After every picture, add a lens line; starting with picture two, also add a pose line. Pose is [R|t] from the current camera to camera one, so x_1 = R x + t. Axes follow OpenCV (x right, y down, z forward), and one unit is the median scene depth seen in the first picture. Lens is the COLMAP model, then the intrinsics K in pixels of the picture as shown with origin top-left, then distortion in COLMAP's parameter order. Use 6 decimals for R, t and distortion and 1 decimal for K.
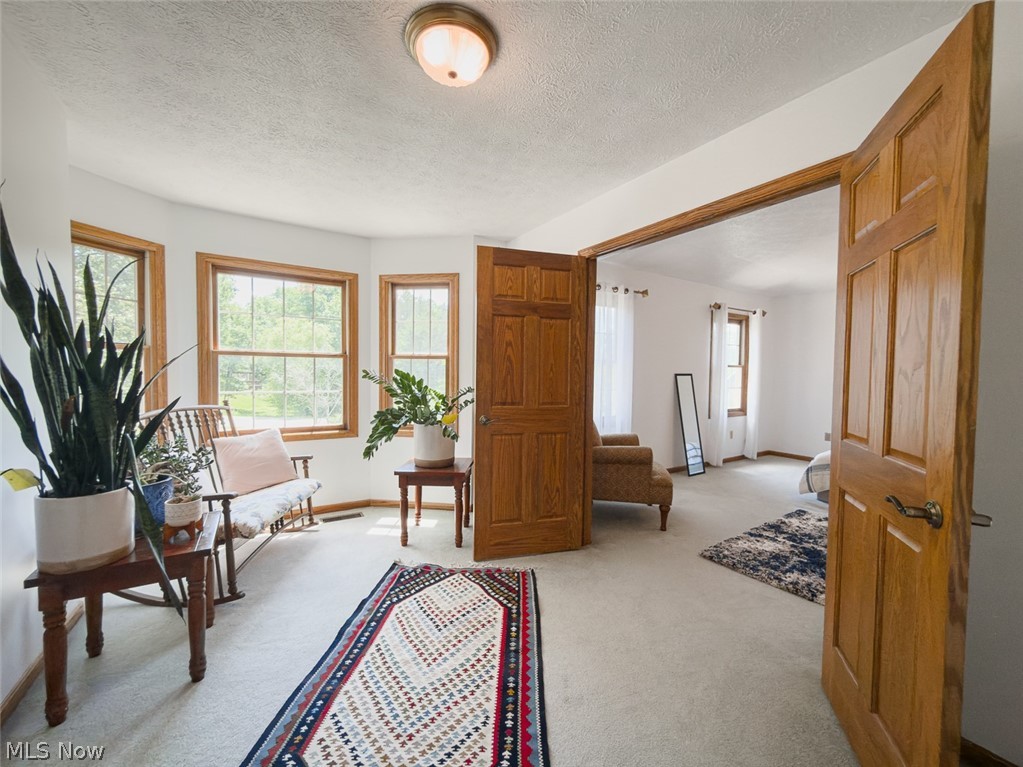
lens RADIAL K [[409.5, 0, 510.0], [0, 409.5, 386.5], [0, 0, 1]] dist [-0.005713, 0.000814]
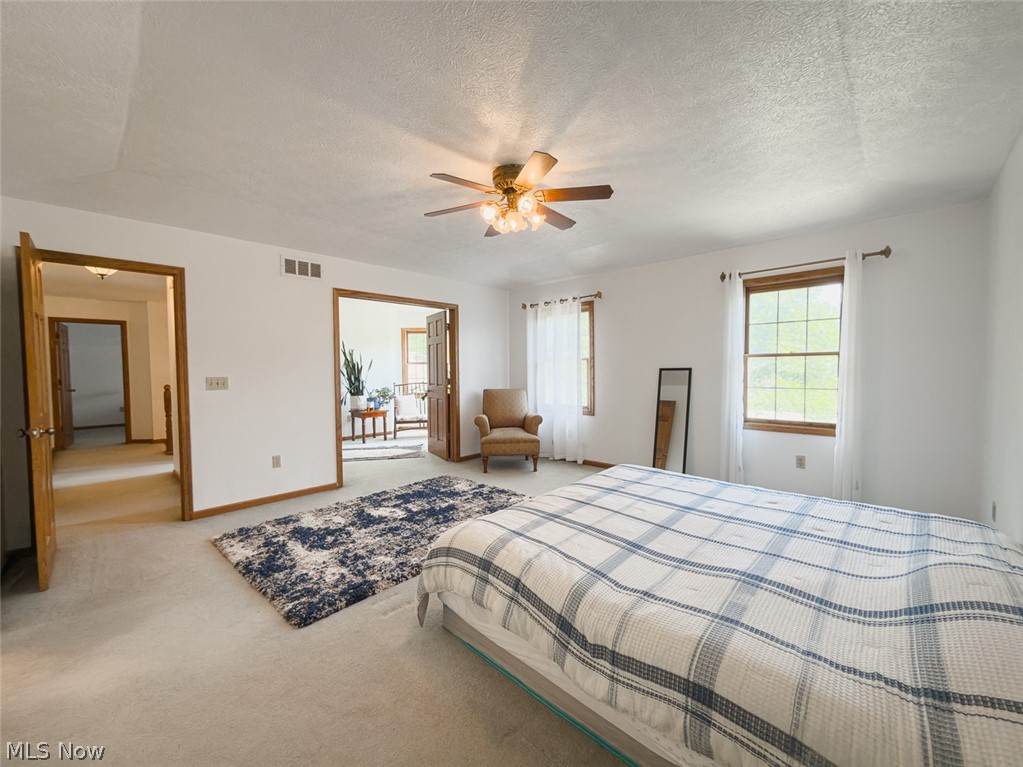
lens RADIAL K [[409.5, 0, 506.8], [0, 409.5, 384.0], [0, 0, 1]] dist [-0.005713, 0.000814]
pose [[0.239954, 0.018115, -0.970615, 1.685494], [-0.031680, 0.999439, 0.010821, 0.005676], [0.970267, 0.028153, 0.240393, 0.648652]]
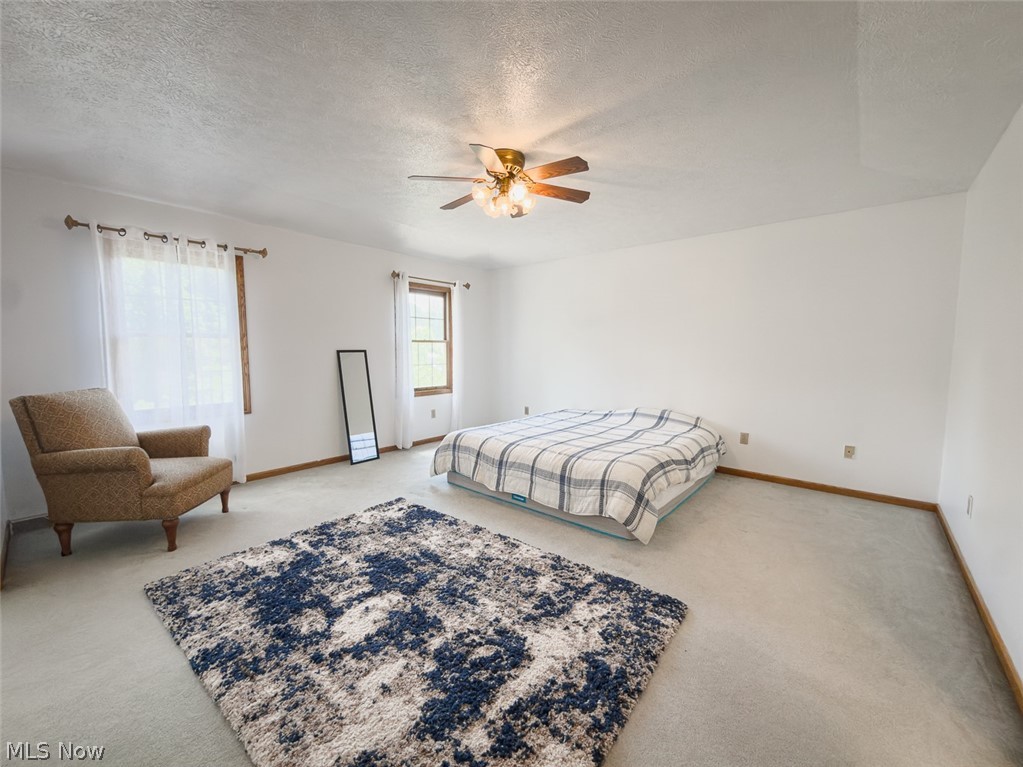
lens RADIAL K [[409.5, 0, 512.4], [0, 409.5, 390.6], [0, 0, 1]] dist [-0.005713, 0.000814]
pose [[0.953886, -0.042210, 0.297186, 0.711808], [0.023956, 0.997611, 0.064800, 0.010693], [-0.299211, -0.054693, 0.952618, 0.072349]]
